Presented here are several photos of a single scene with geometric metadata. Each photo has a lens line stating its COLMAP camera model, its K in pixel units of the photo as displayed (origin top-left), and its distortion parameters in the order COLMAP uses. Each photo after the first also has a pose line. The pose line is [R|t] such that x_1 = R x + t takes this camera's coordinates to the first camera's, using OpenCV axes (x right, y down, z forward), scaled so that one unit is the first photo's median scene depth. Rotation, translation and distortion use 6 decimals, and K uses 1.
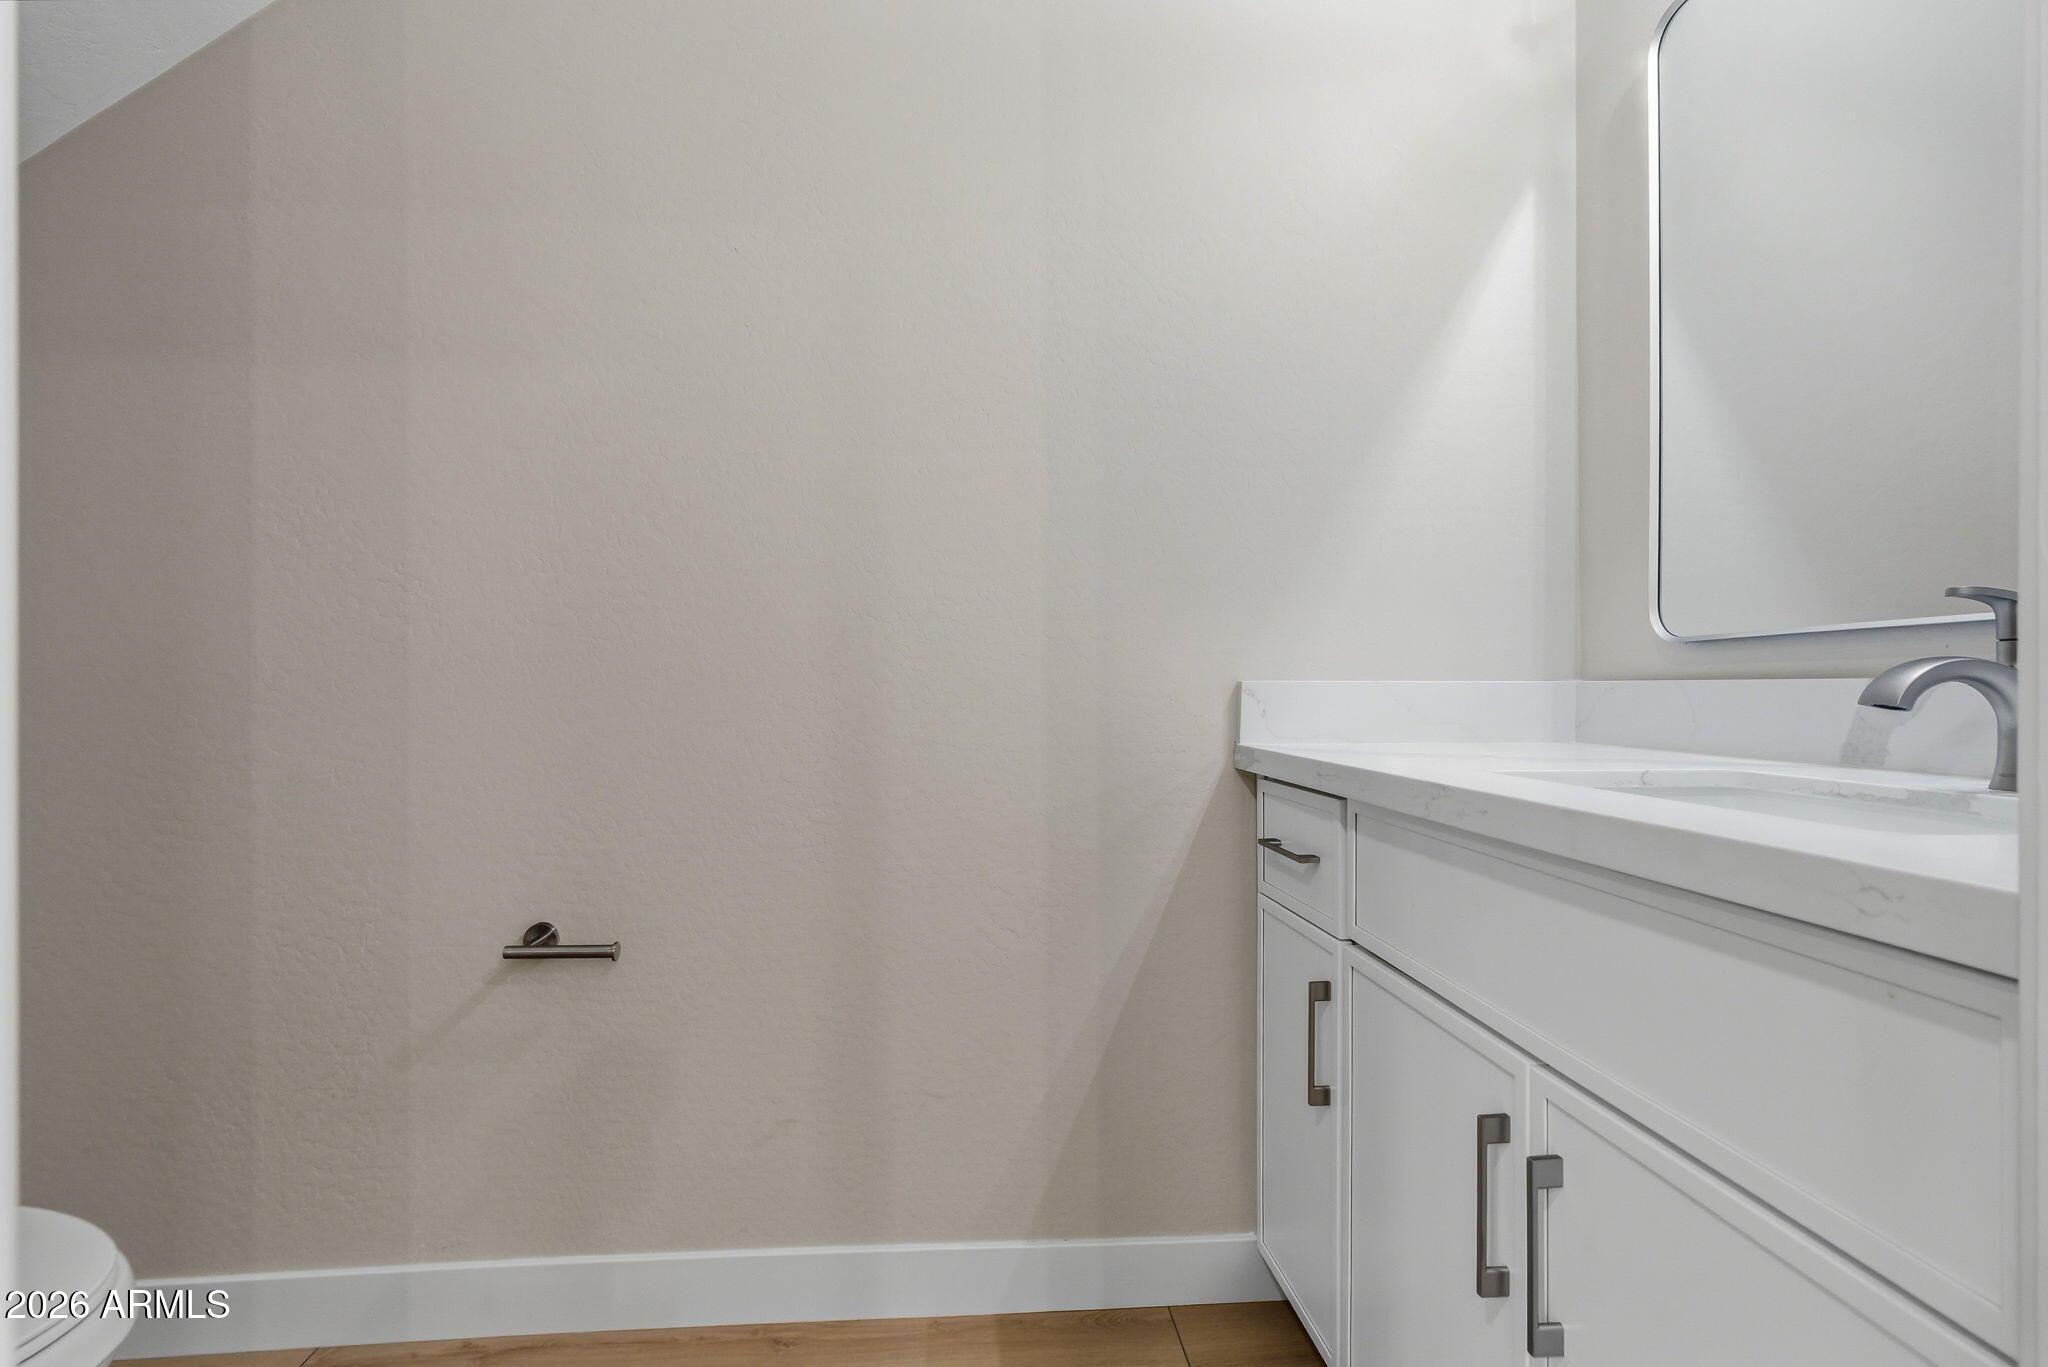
lens RADIAL K [[950.7, 0, 1016.4], [0, 950.7, 671.1], [0, 0, 1]] dist [-0.000303, 0.000286]
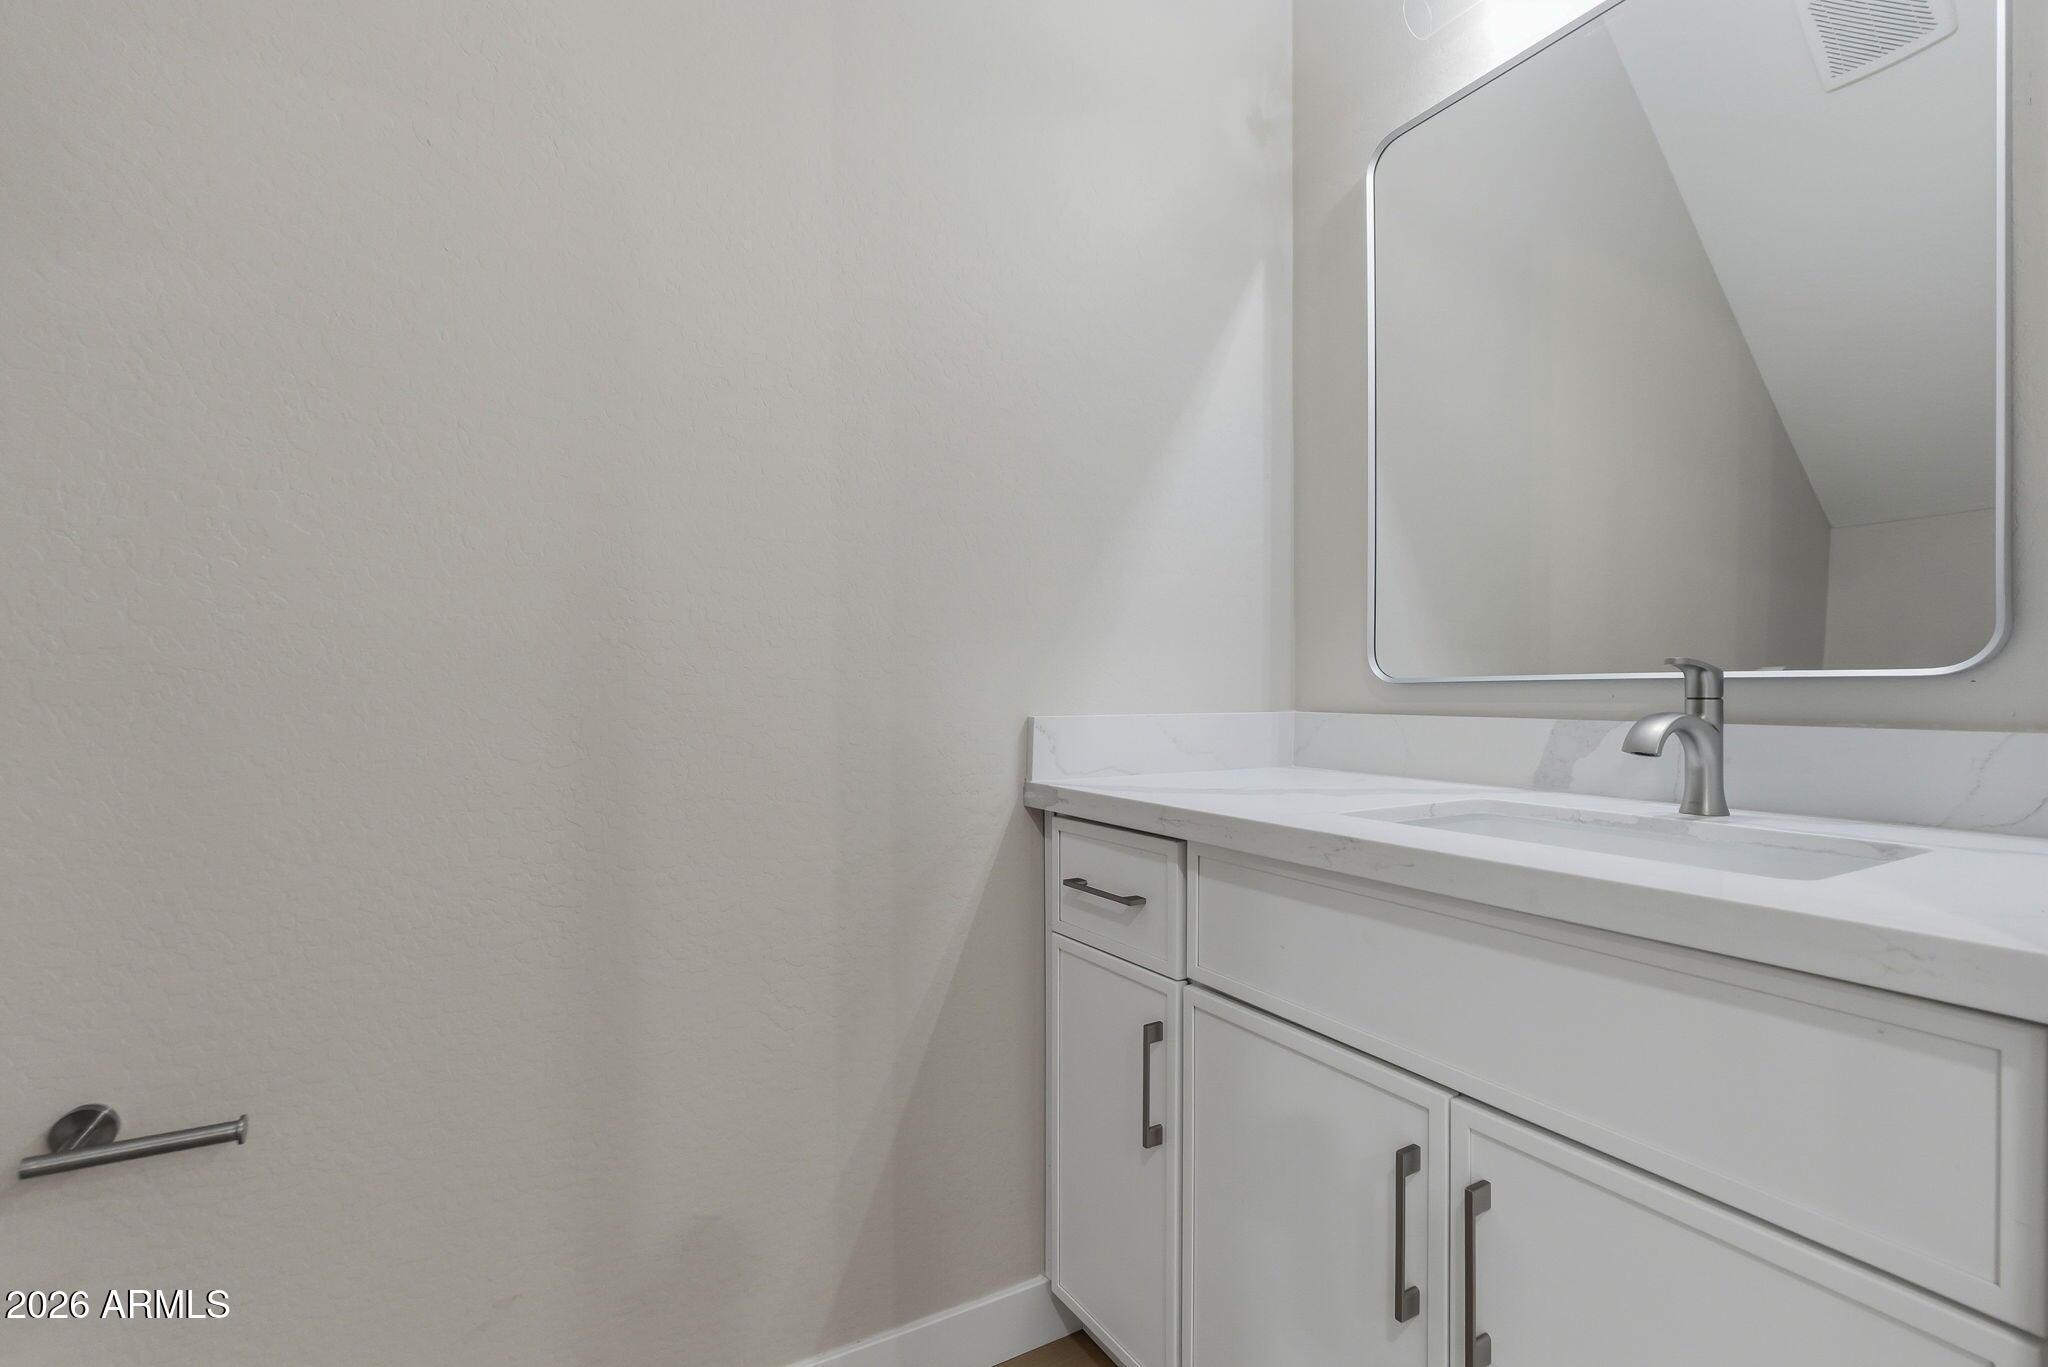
lens RADIAL K [[937.1, 0, 1027.1], [0, 937.1, 680.4], [0, 0, 1]] dist [-0.002121, 0.003690]
pose [[0.901441, 0.002406, 0.432894, -0.220926], [-0.006245, 0.999953, 0.007447, -0.040649], [-0.432856, -0.009416, 0.901414, 0.159317]]
